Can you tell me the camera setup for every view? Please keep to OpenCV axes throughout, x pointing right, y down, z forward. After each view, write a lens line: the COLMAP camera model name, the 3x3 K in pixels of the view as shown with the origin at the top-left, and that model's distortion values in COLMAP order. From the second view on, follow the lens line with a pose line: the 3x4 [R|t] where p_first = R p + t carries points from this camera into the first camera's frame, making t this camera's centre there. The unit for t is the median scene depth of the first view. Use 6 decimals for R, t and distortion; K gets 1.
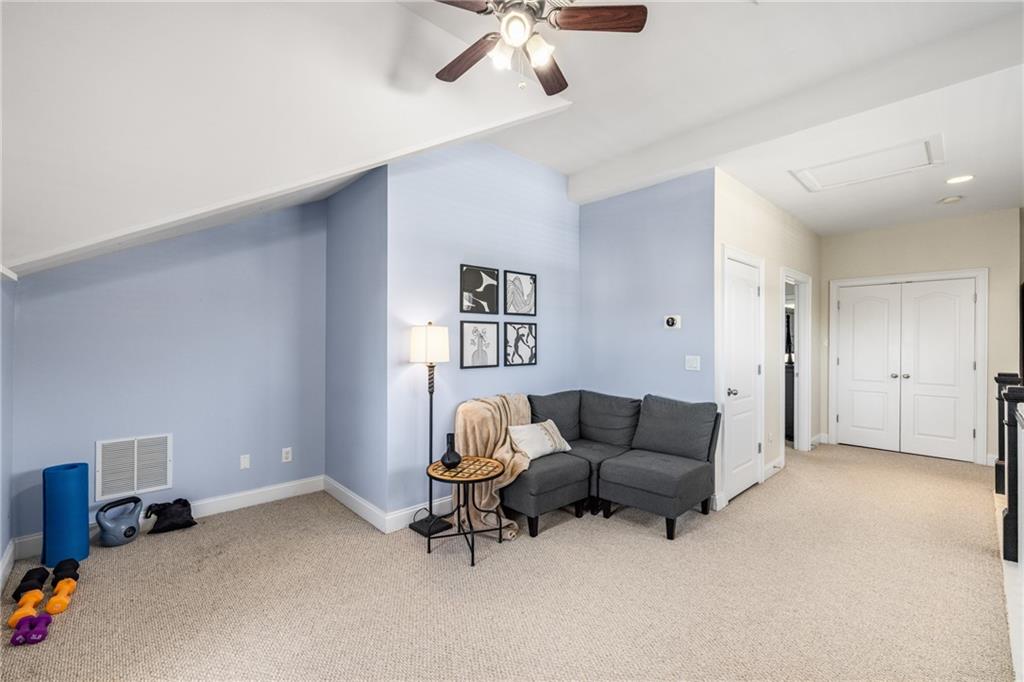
lens RADIAL K [[428.9, 0, 515.2], [0, 428.9, 343.3], [0, 0, 1]] dist [0.002558, -0.000342]
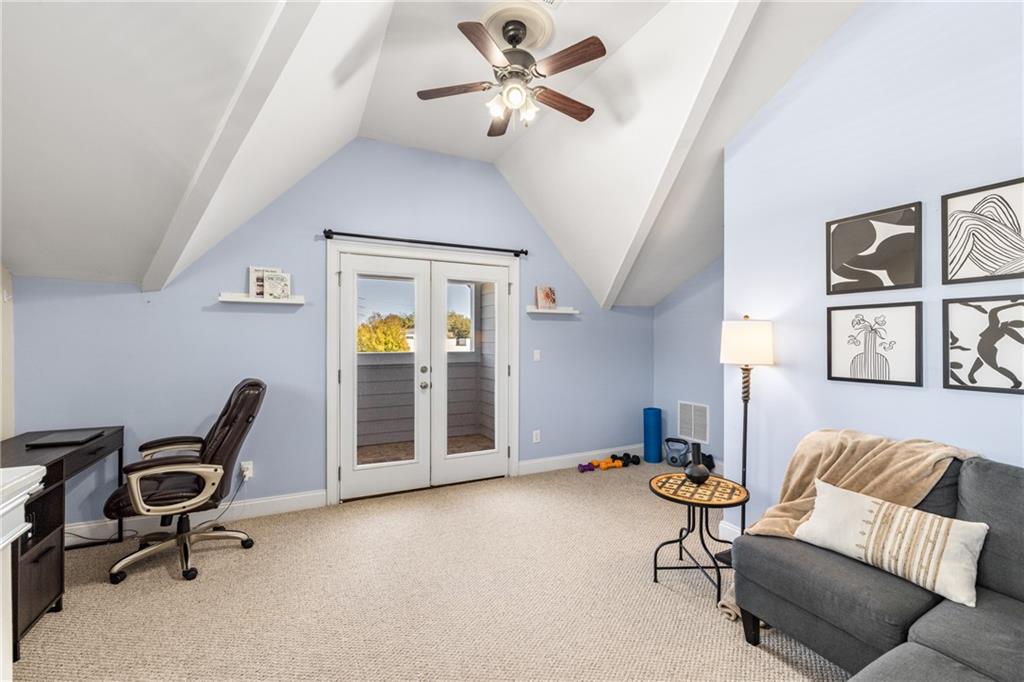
lens RADIAL K [[428.9, 0, 510.1], [0, 428.9, 337.4], [0, 0, 1]] dist [0.002558, -0.000342]
pose [[-0.286703, -0.006598, -0.957997, 0.626771], [-0.003789, 0.999976, -0.005754, -0.000676], [0.958012, 0.001980, -0.286721, 0.687238]]
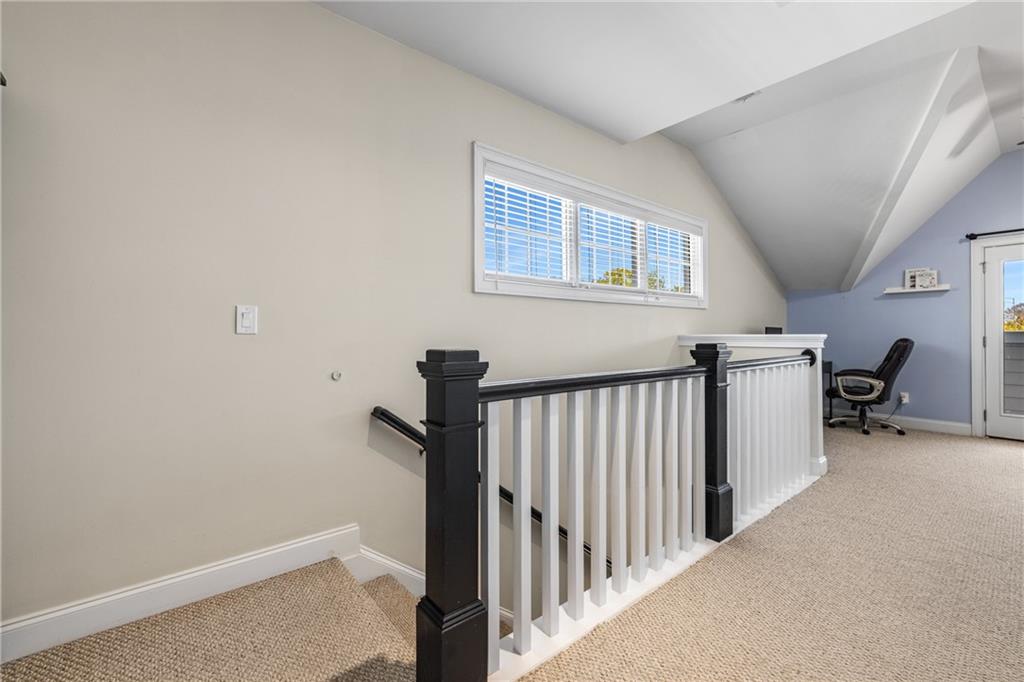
lens RADIAL K [[428.9, 0, 510.5], [0, 428.9, 337.4], [0, 0, 1]] dist [0.002558, -0.000342]
pose [[-0.997401, -0.004195, 0.071929, 1.080169], [-0.004017, 0.999988, 0.002629, 0.066539], [-0.071939, 0.002333, -0.997406, 1.351896]]
